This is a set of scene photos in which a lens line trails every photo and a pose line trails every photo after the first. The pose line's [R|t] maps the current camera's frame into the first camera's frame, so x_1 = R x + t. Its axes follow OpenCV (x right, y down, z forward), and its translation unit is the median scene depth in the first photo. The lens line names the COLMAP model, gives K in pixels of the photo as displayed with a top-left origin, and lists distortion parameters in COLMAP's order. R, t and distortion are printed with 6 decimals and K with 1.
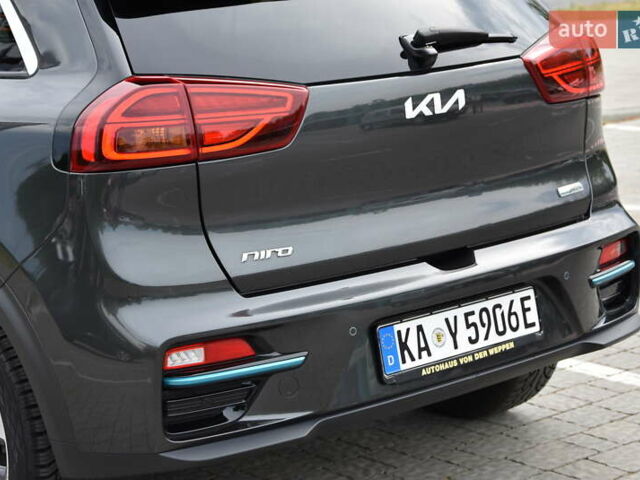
lens RADIAL K [[1518.6, 0, 320.0], [0, 1518.6, 240.0], [0, 0, 1]] dist [0.529139, -0.626881]
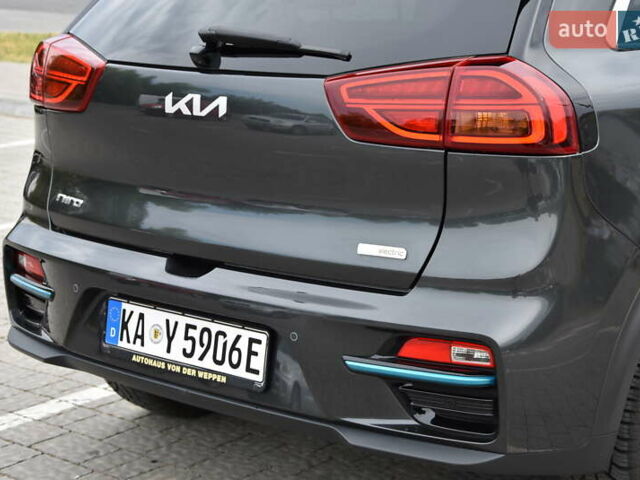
lens RADIAL K [[1518.6, 0, 320.0], [0, 1518.6, 240.0], [0, 0, 1]] dist [0.529139, -0.626881]
pose [[0.105577, 0.236624, -0.965848, 1.029313], [-0.176431, 0.960324, 0.215985, -0.227569], [0.978635, 0.147602, 0.143136, 0.940187]]
